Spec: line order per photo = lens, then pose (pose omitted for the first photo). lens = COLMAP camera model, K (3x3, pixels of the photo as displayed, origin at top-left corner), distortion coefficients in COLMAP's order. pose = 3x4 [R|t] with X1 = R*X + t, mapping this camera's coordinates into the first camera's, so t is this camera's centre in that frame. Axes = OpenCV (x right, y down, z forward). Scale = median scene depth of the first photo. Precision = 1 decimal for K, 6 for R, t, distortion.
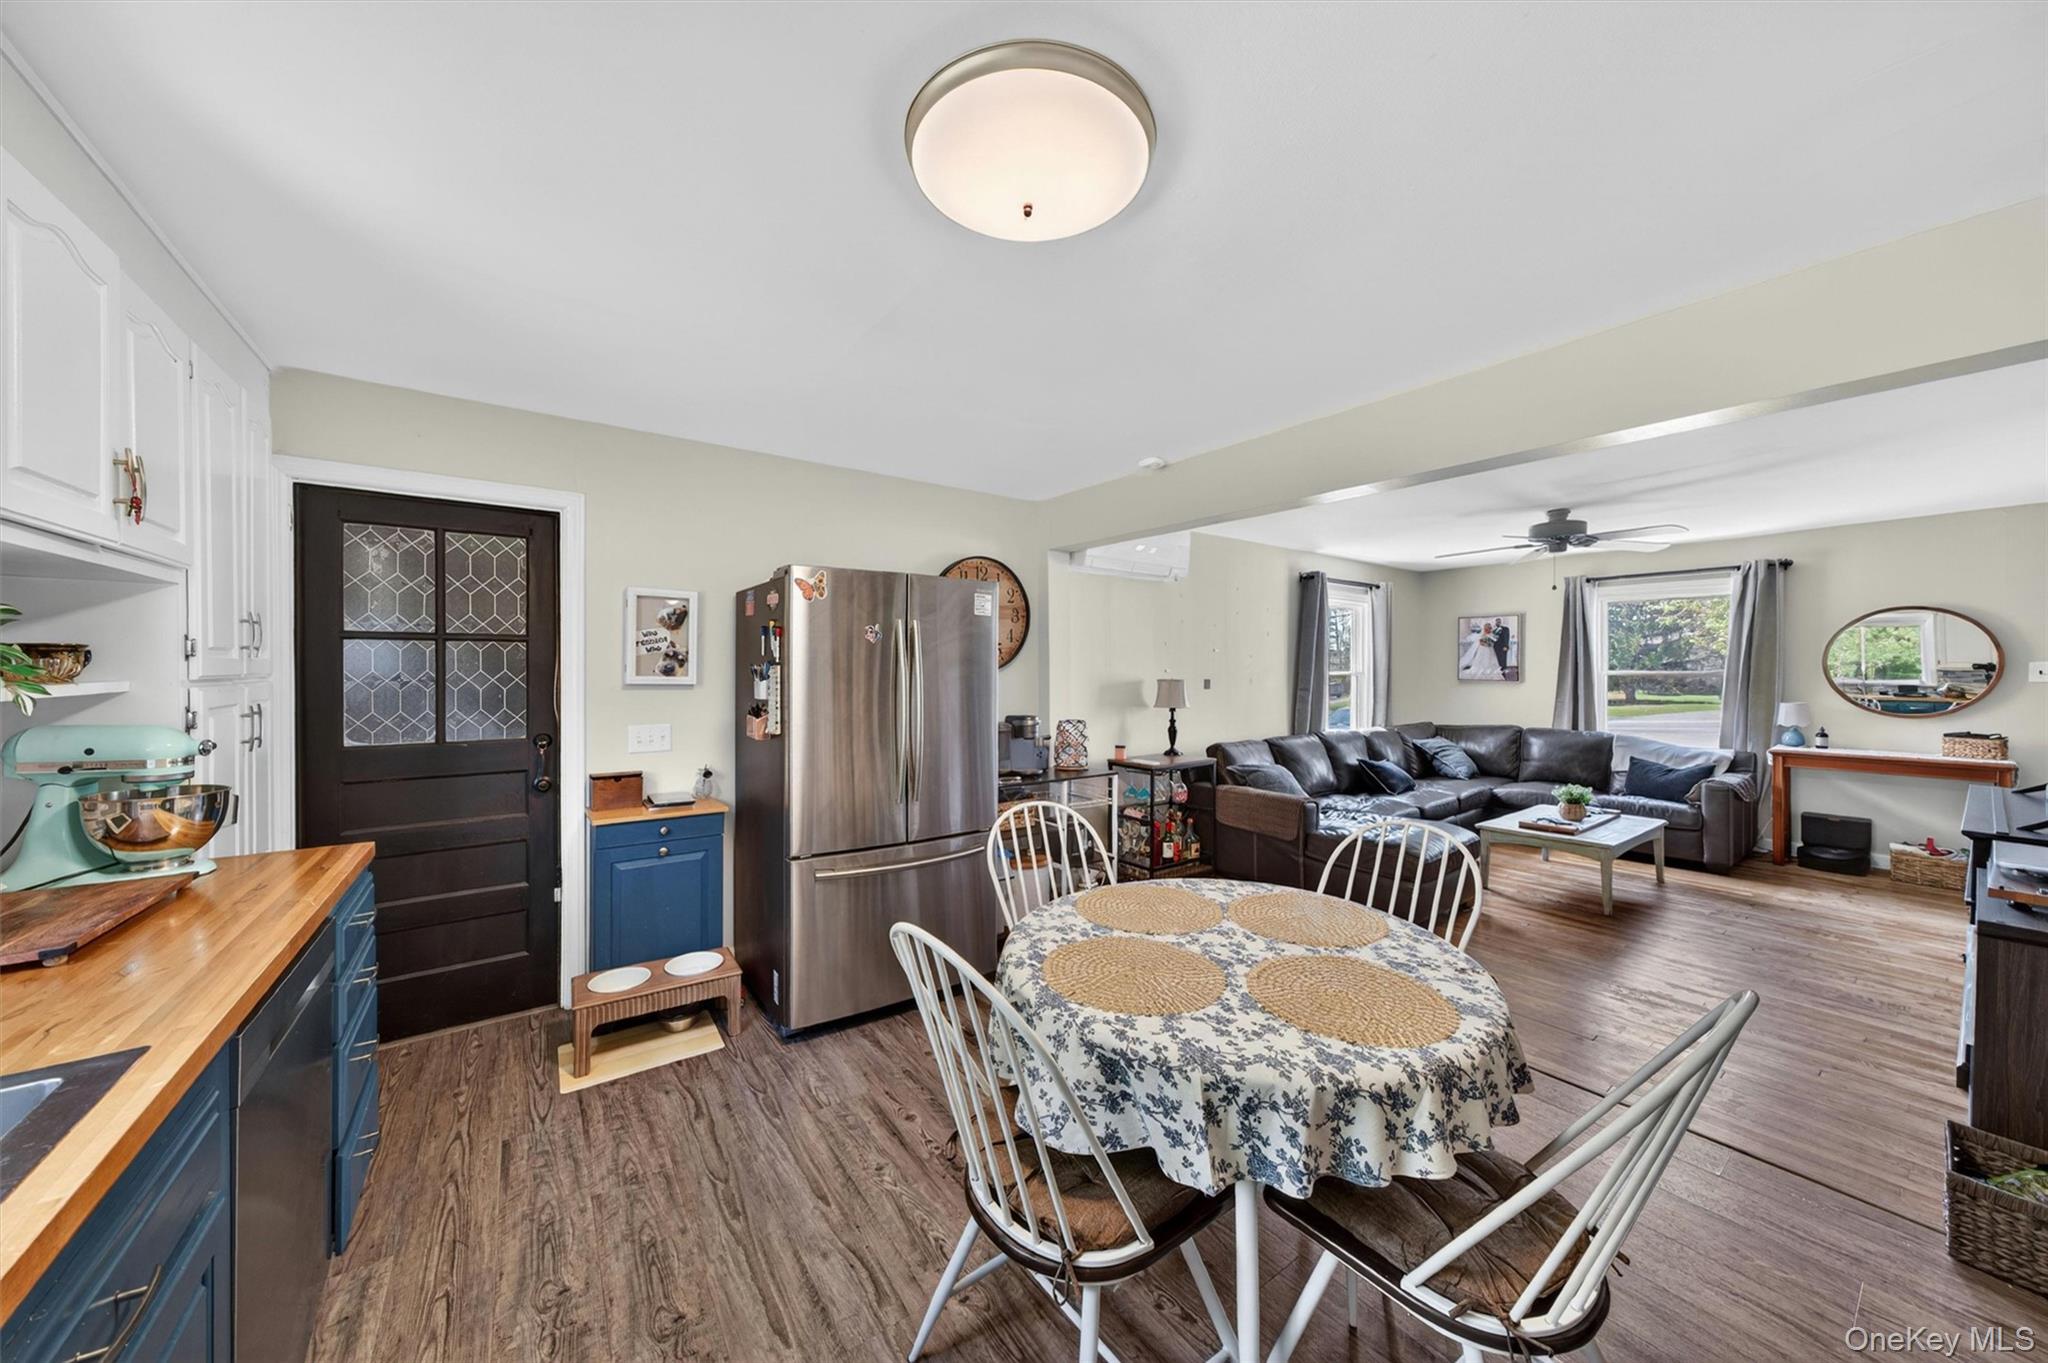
lens RADIAL K [[700.5, 0, 1025.1], [0, 700.5, 676.7], [0, 0, 1]] dist [-0.002871, 0.000195]
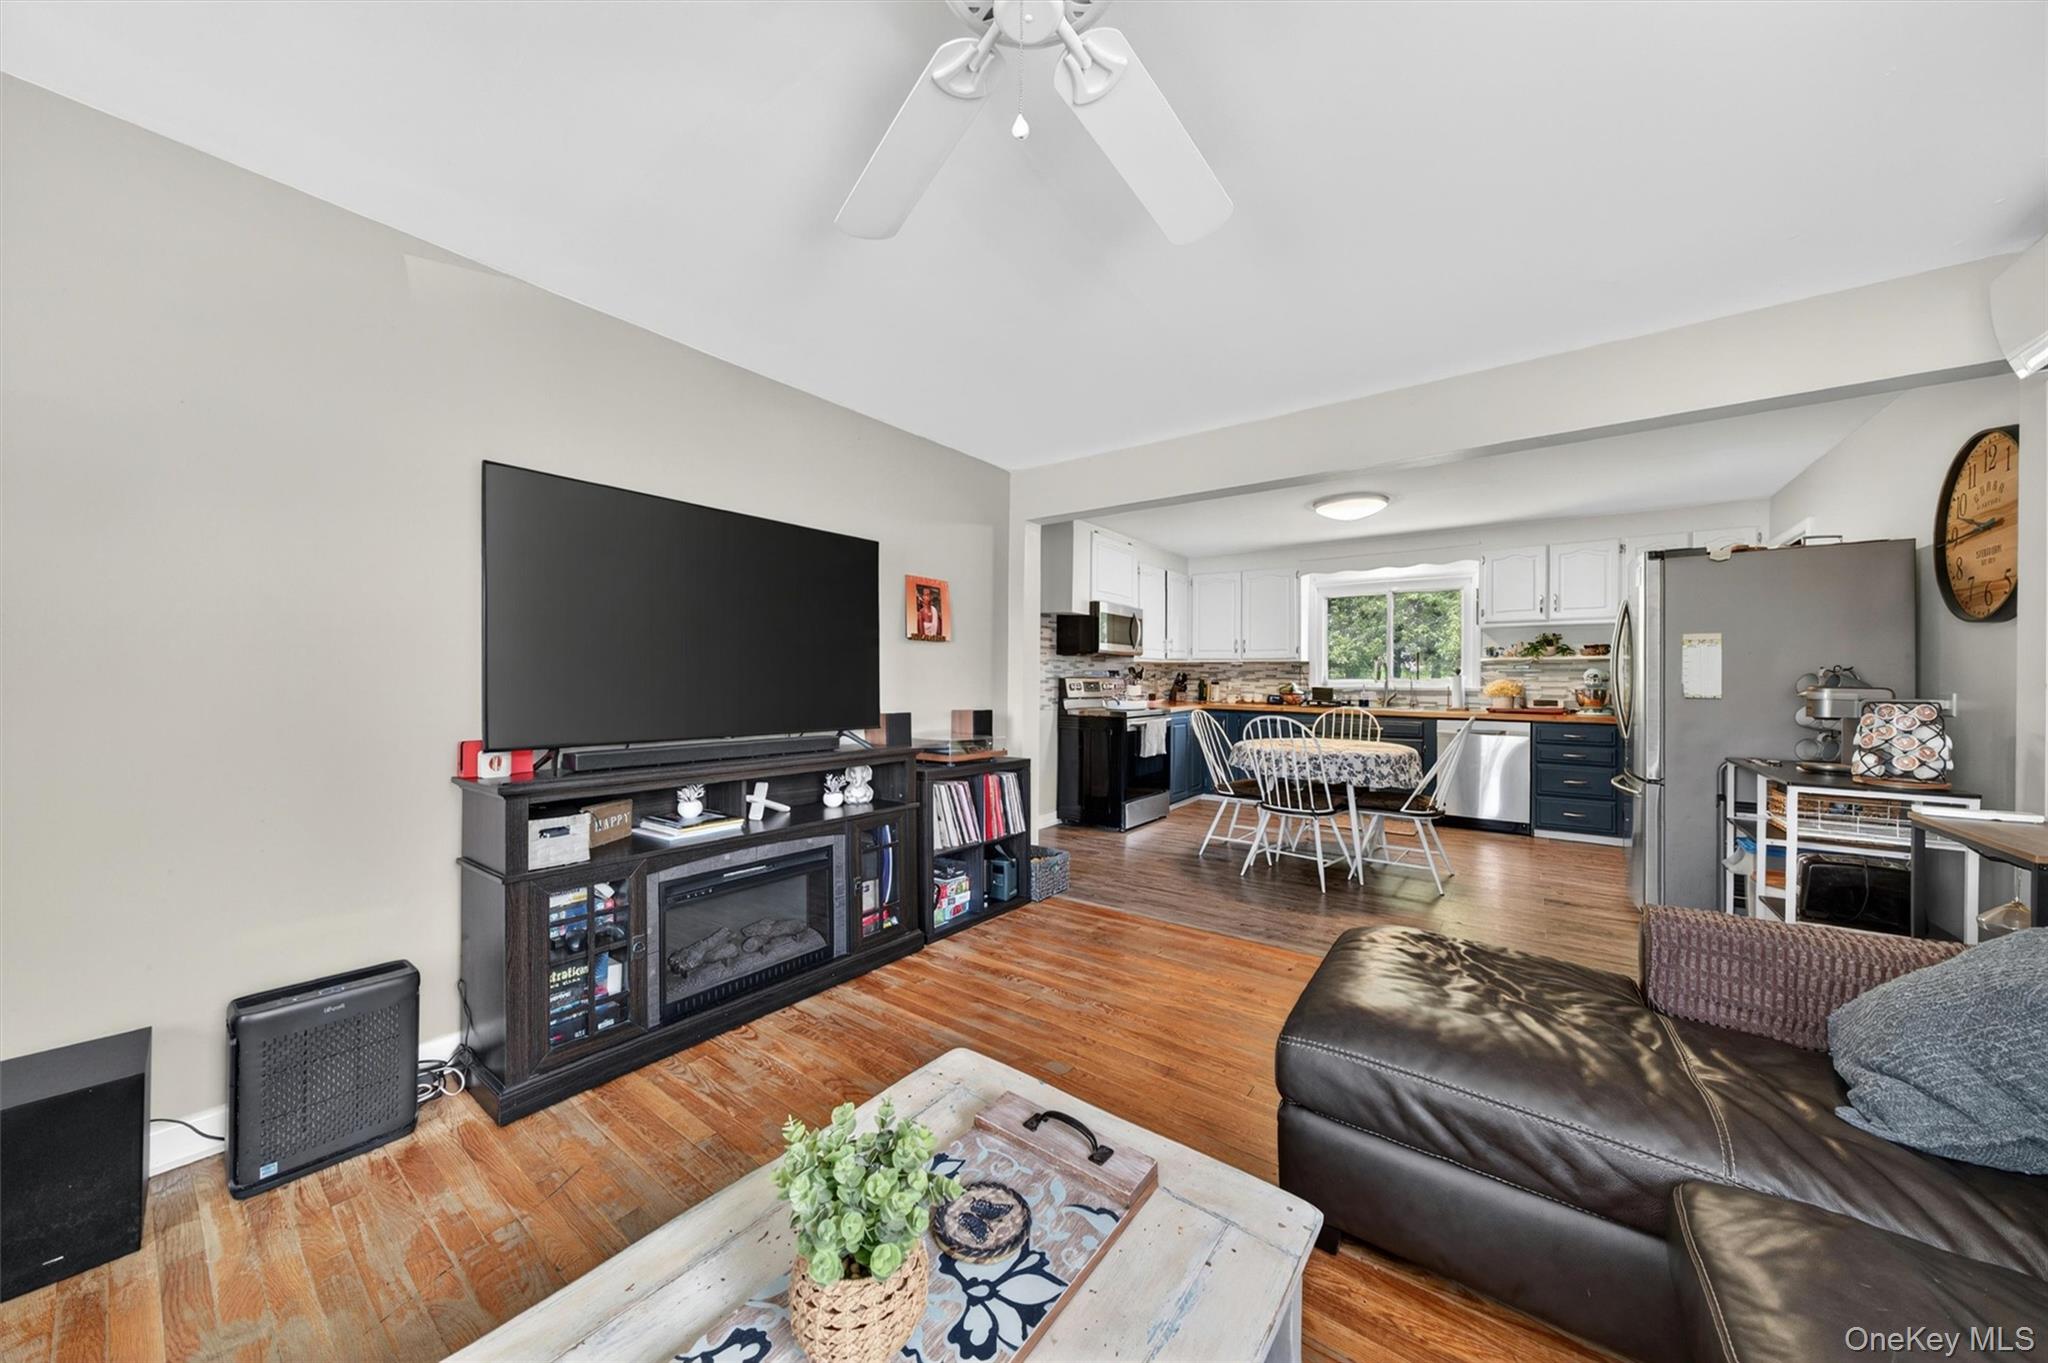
lens RADIAL K [[700.5, 0, 1037.0], [0, 700.5, 680.8], [0, 0, 1]] dist [-0.002871, 0.000195]
pose [[-0.950254, -0.007403, -0.311389, 0.757641], [-0.012800, 0.999801, 0.015293, 0.037899], [0.311214, 0.018518, -0.950160, 1.120283]]
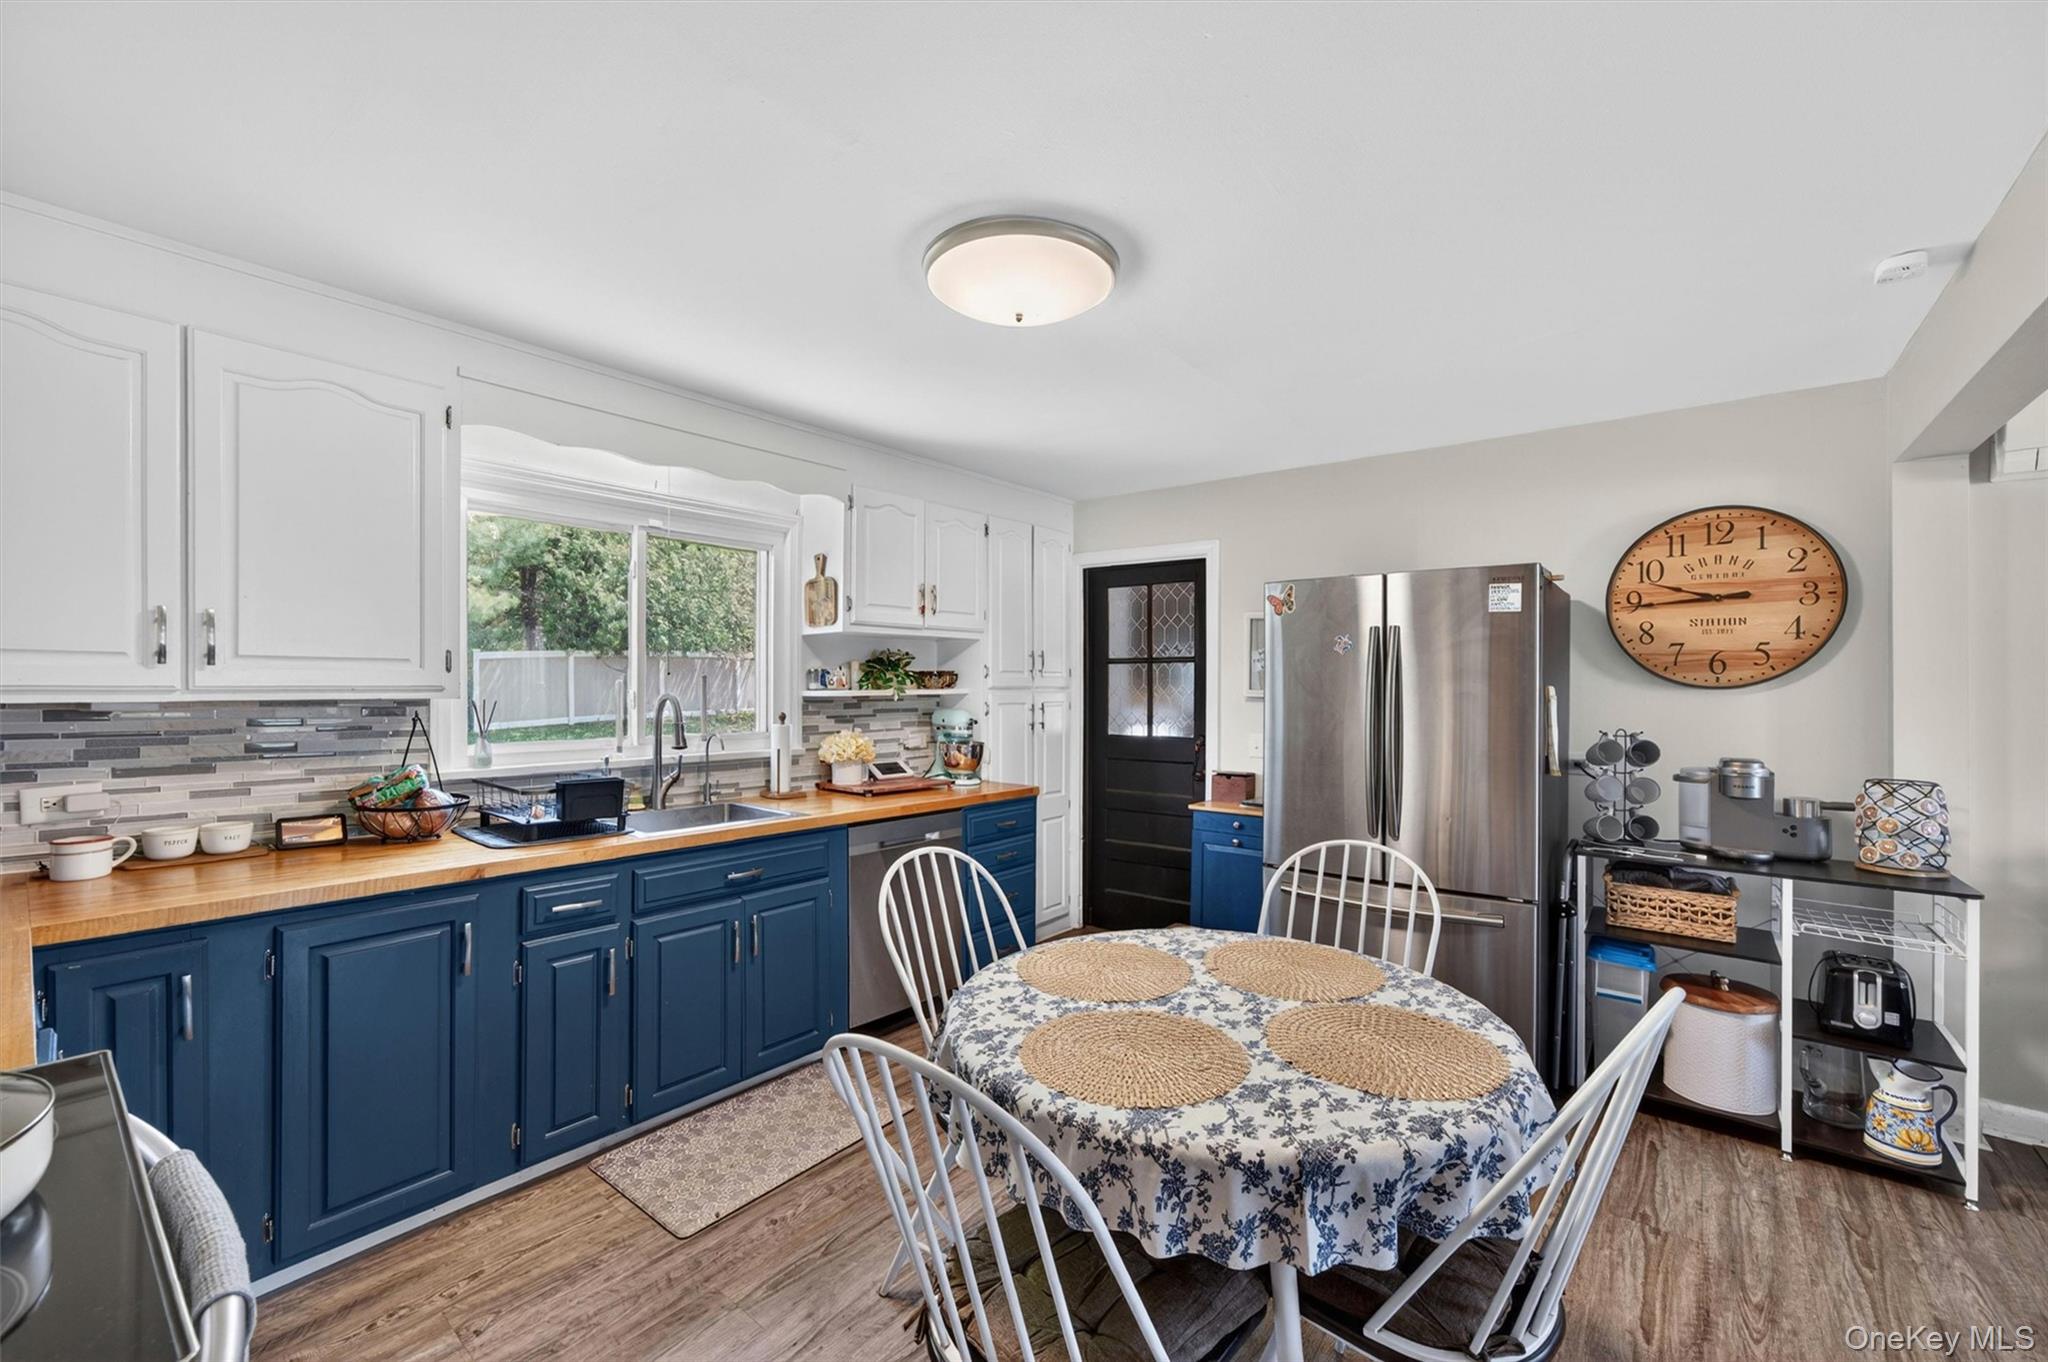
lens RADIAL K [[841.6, 0, 1022.5], [0, 841.6, 692.0], [0, 0, 1]] dist [-0.016826, 0.001653]
pose [[0.264740, 0.007292, -0.964292, 0.418184], [-0.015922, 0.999868, 0.003190, 0.002917], [0.964189, 0.014509, 0.264821, 0.174491]]
